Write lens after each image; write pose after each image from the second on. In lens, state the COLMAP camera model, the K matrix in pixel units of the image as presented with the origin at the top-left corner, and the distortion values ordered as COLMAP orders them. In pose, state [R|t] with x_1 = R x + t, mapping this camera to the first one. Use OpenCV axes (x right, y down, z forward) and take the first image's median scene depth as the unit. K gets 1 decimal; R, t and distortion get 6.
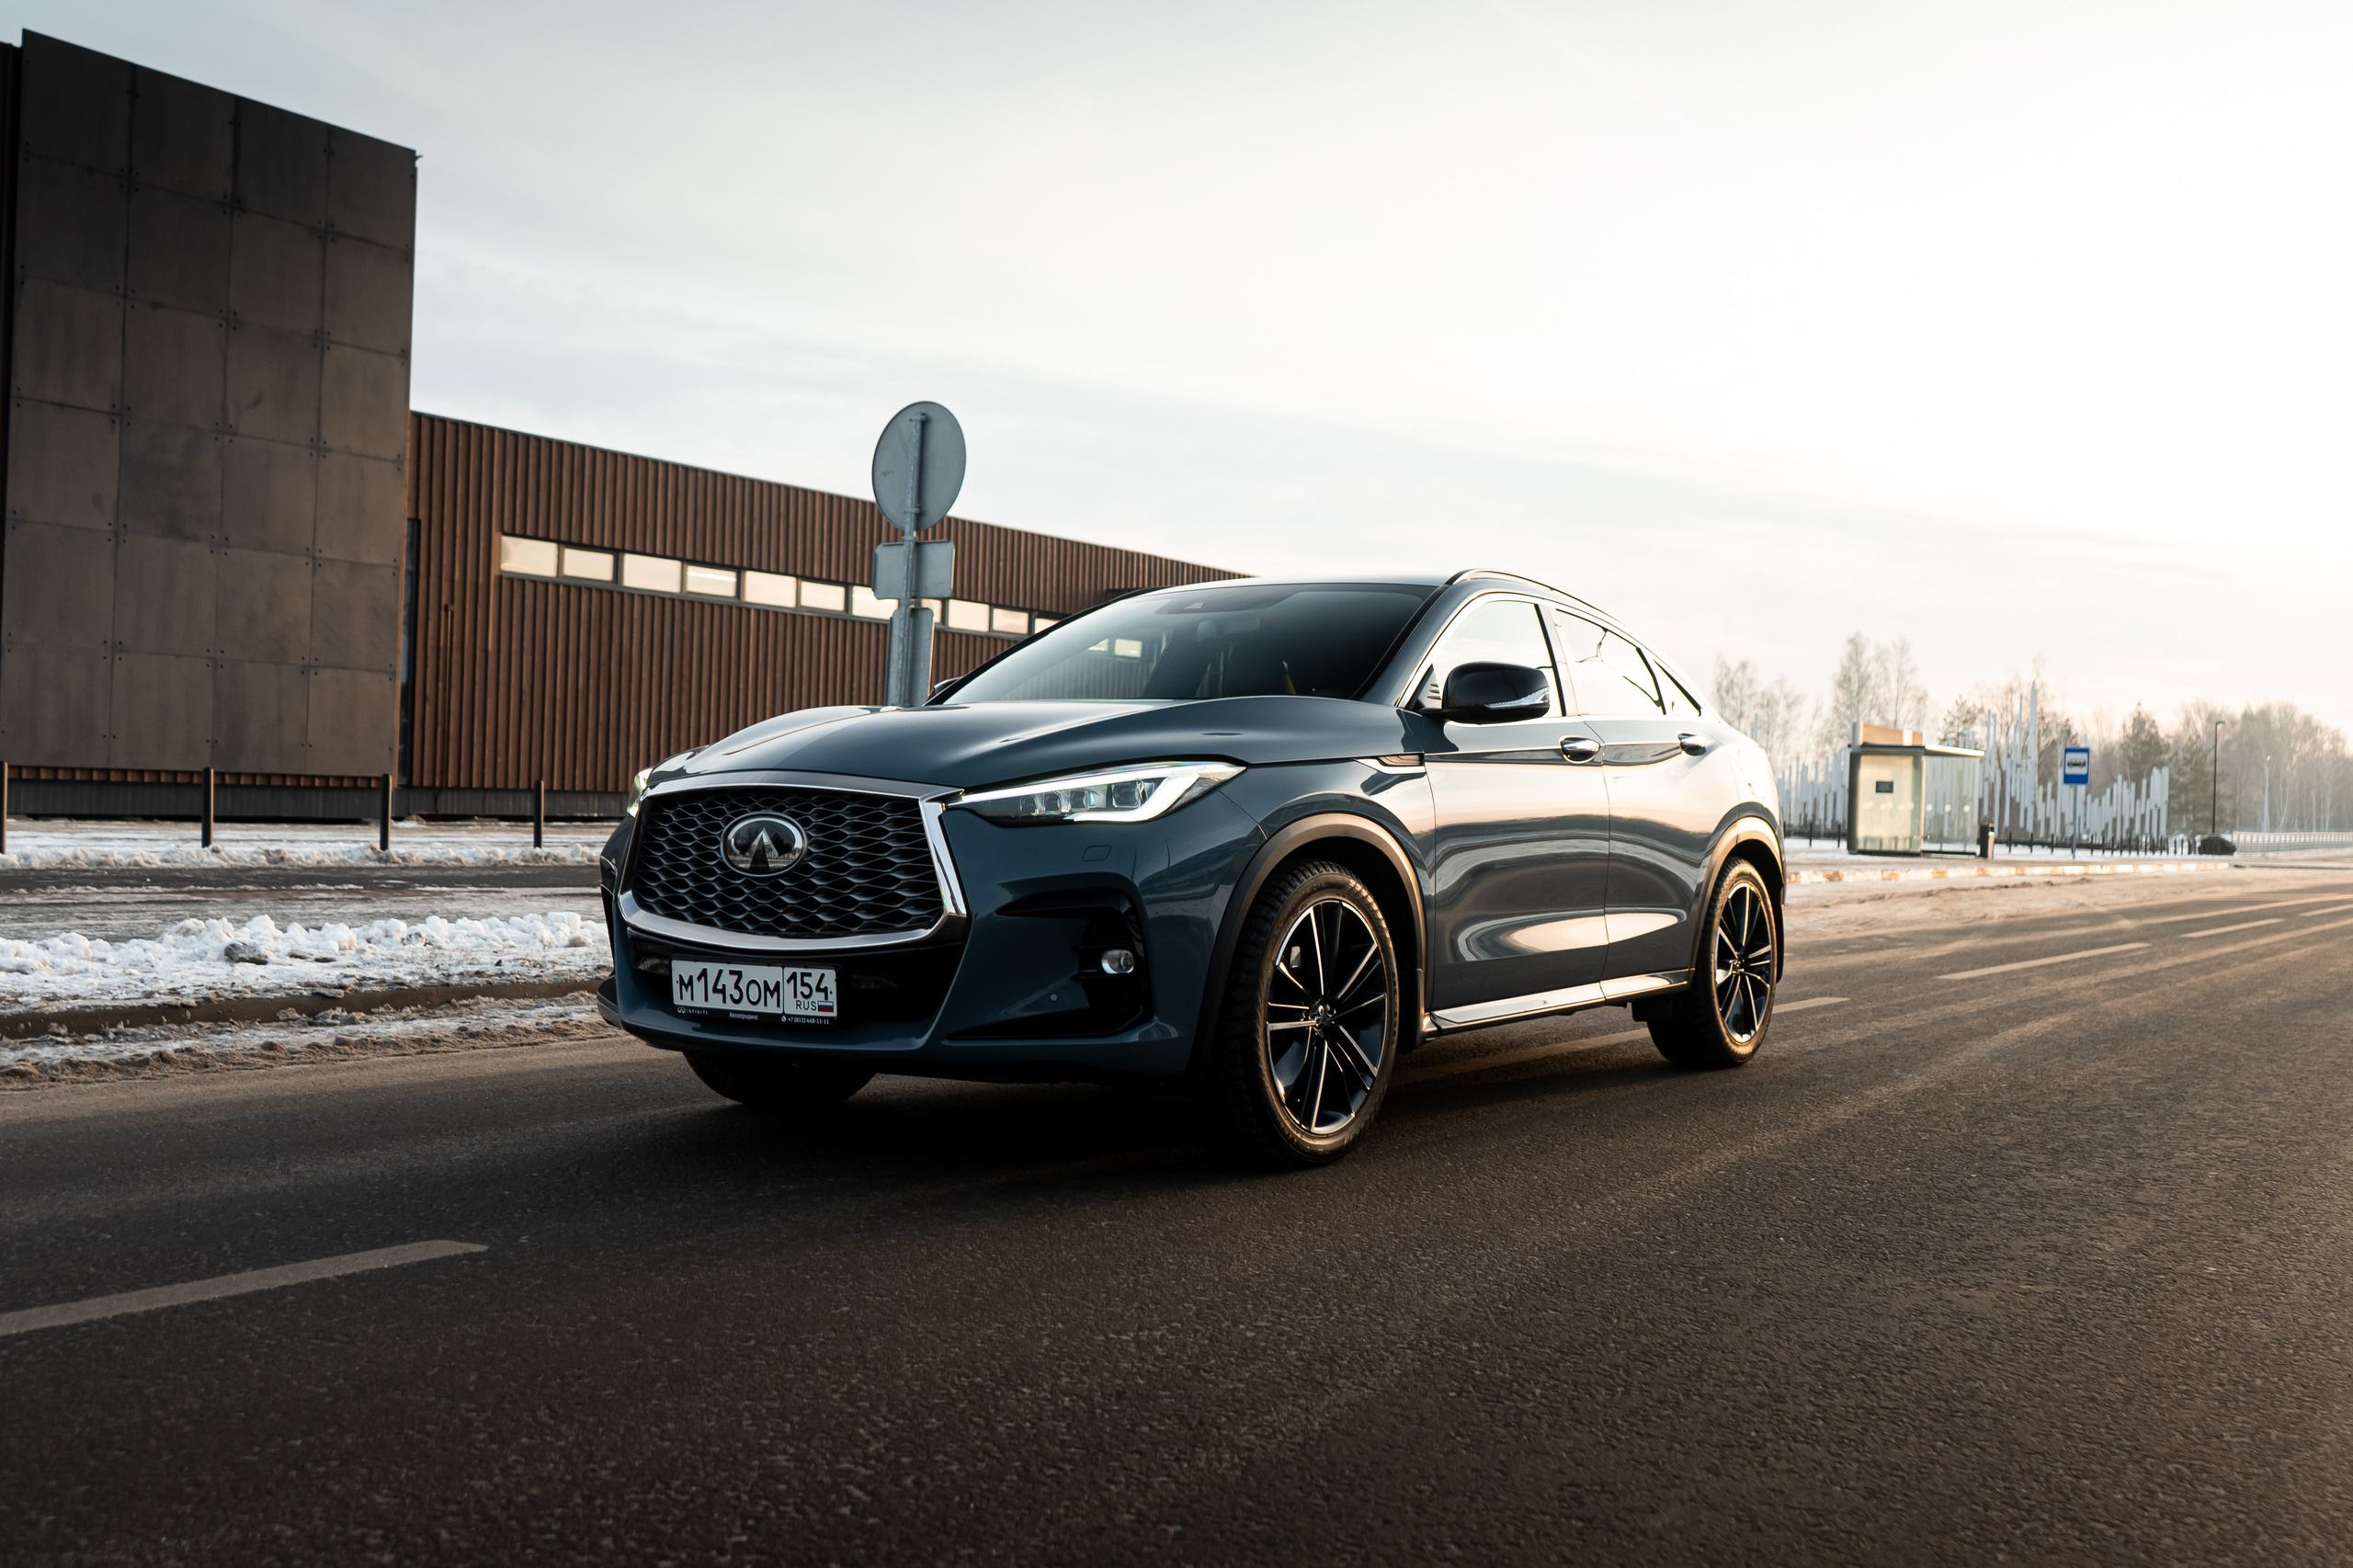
lens RADIAL K [[2171.3, 0, 1179.6], [0, 2171.3, 784.5], [0, 0, 1]] dist [0.003456, 0.000000]
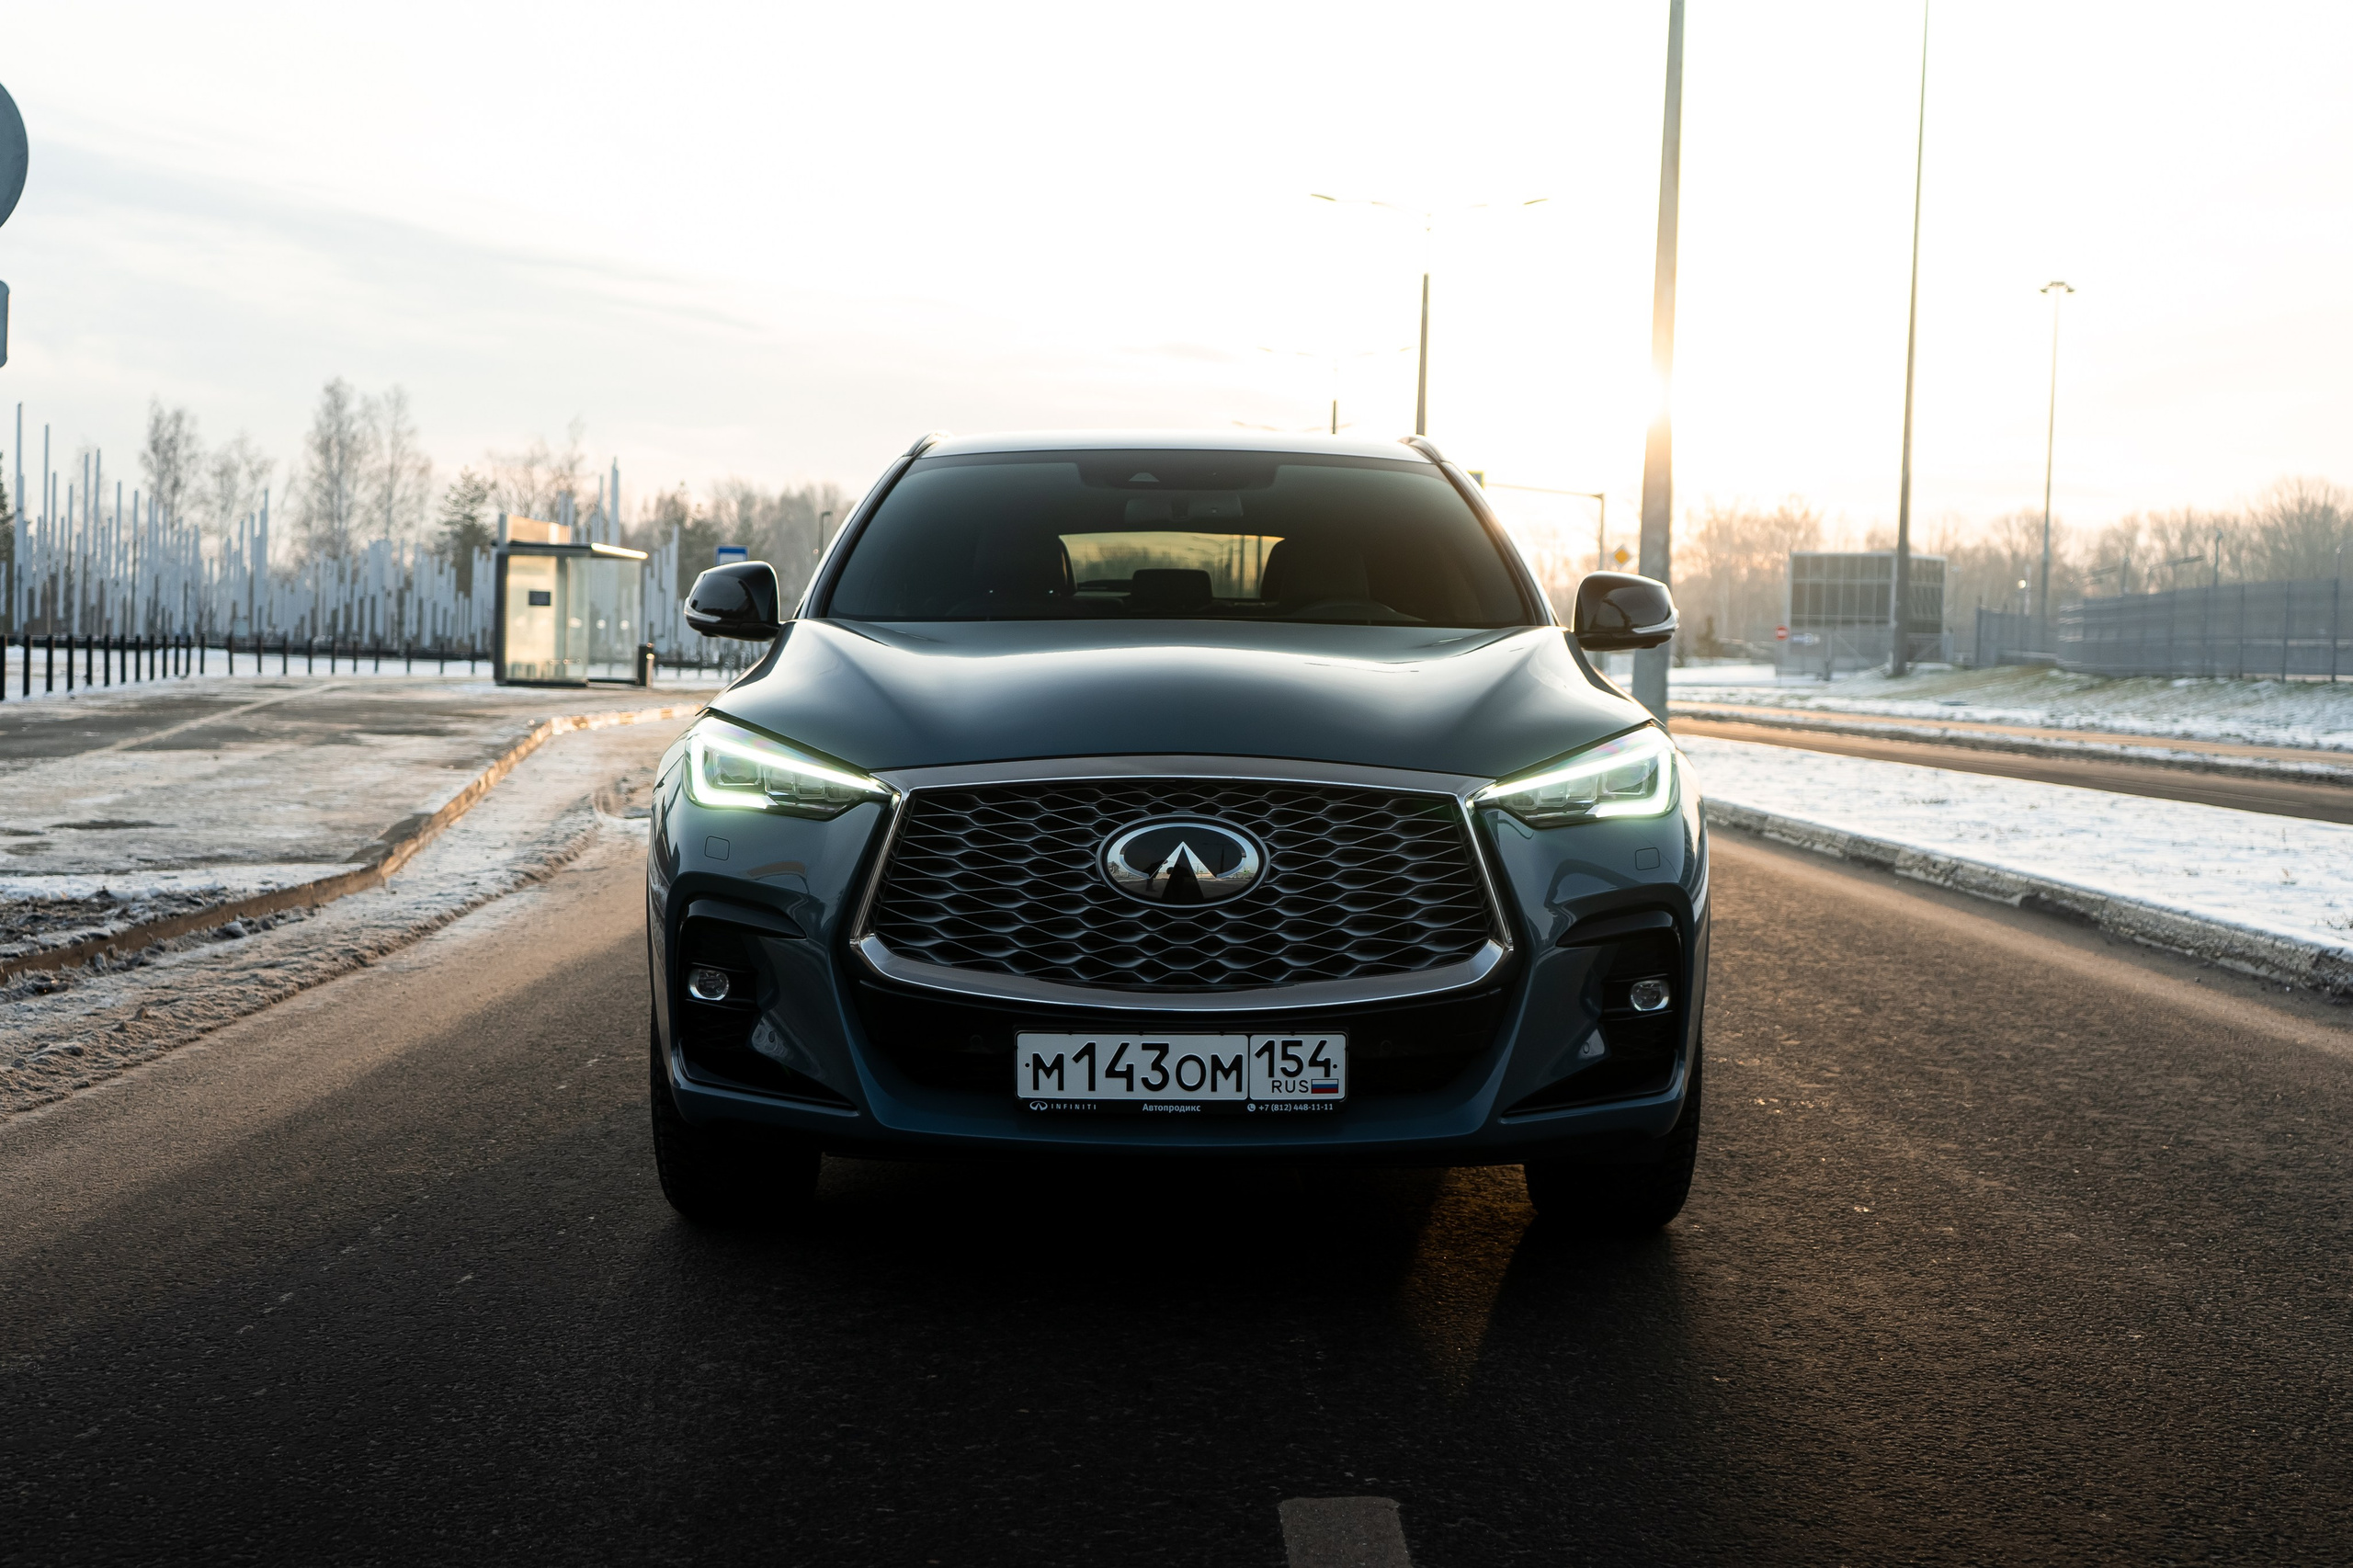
lens RADIAL K [[2874.7, 0, 1174.0], [0, 2874.7, 784.2], [0, 0, 1]] dist [-0.018959, 0.000000]
pose [[0.831489, -0.033821, 0.554511, -0.692257], [-0.005841, 0.997558, 0.069602, -0.060295], [-0.555511, -0.061112, 0.829261, 0.231468]]
